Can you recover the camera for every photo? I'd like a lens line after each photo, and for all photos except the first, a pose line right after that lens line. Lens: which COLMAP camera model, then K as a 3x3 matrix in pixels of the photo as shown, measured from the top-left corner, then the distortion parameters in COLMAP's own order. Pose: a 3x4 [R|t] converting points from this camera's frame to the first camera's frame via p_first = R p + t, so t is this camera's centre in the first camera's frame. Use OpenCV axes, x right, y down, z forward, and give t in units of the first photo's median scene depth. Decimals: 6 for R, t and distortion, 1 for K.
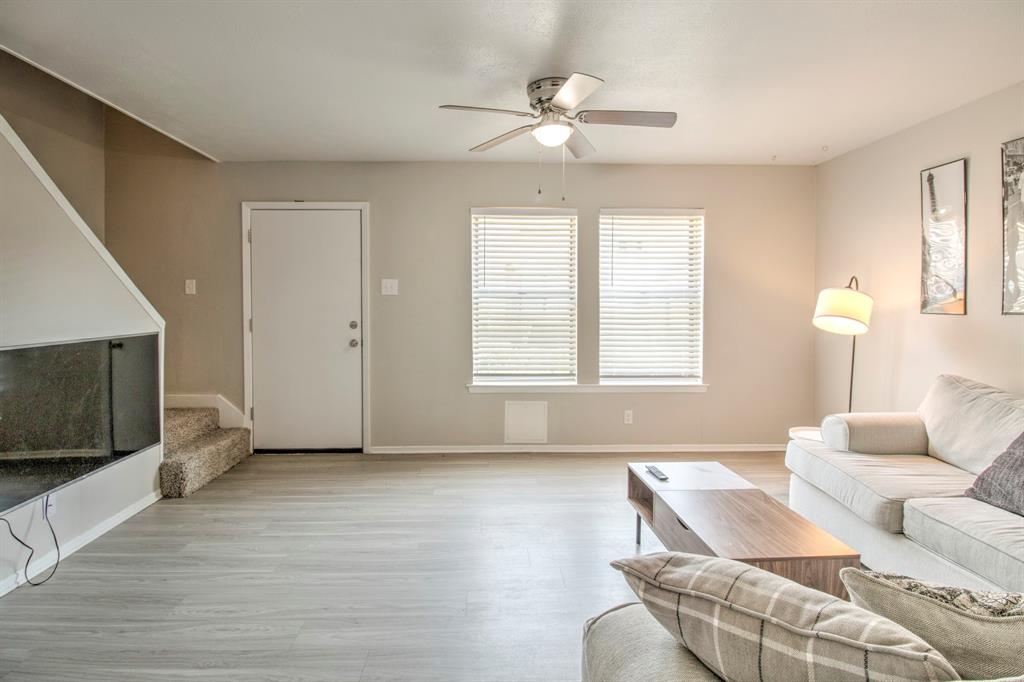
lens RADIAL K [[487.8, 0, 499.1], [0, 487.8, 313.3], [0, 0, 1]] dist [-0.000016, -0.009591]
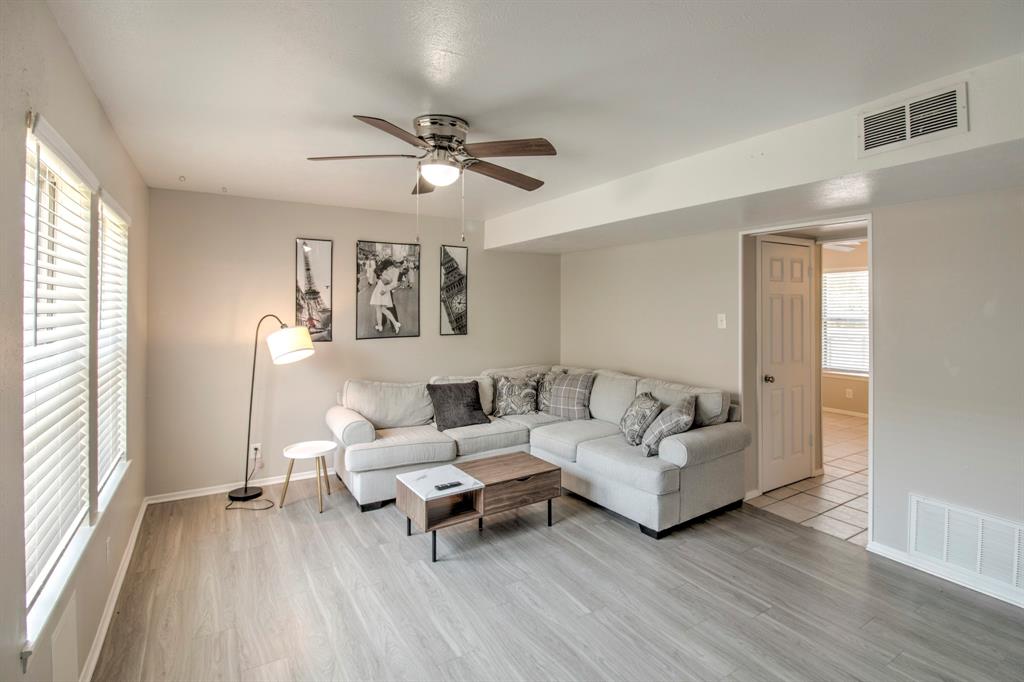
lens RADIAL K [[509.8, 0, 531.2], [0, 509.8, 304.0], [0, 0, 1]] dist [0.000750, -0.002101]
pose [[-0.511570, 0.003020, 0.859236, -0.526543], [0.019363, 0.999780, 0.008014, -0.079645], [-0.859023, 0.020737, -0.511516, 0.875465]]
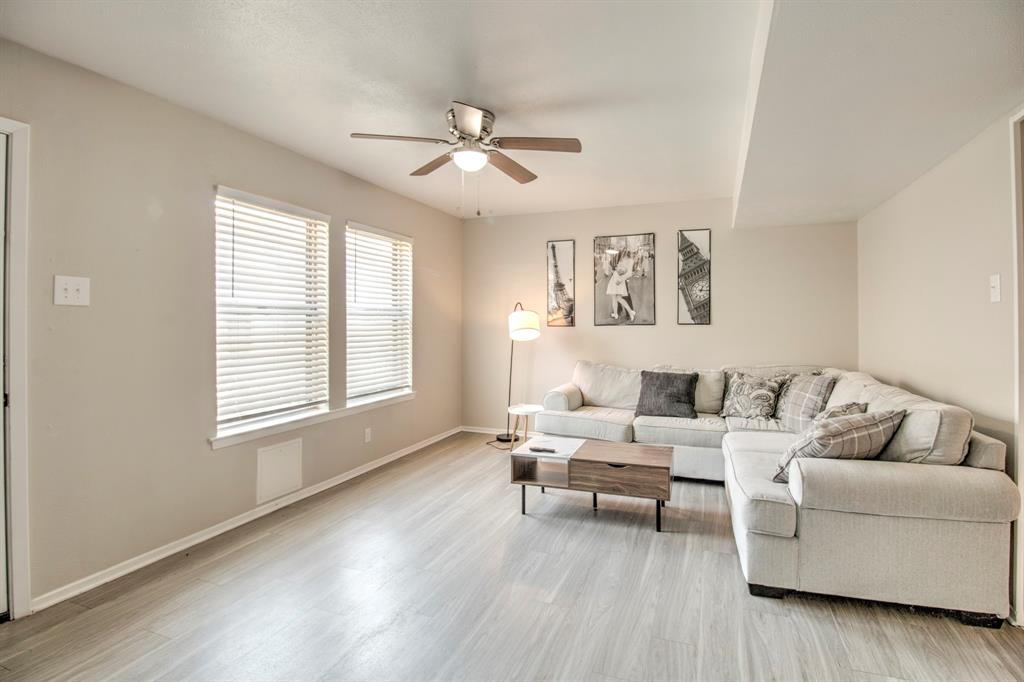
lens RADIAL K [[487.8, 0, 529.5], [0, 487.8, 317.0], [0, 0, 1]] dist [-0.000016, -0.009591]
pose [[0.377686, 0.007080, 0.925907, -0.534147], [0.022409, 0.999608, -0.016785, -0.003465], [-0.925662, 0.027088, 0.377379, 0.318423]]
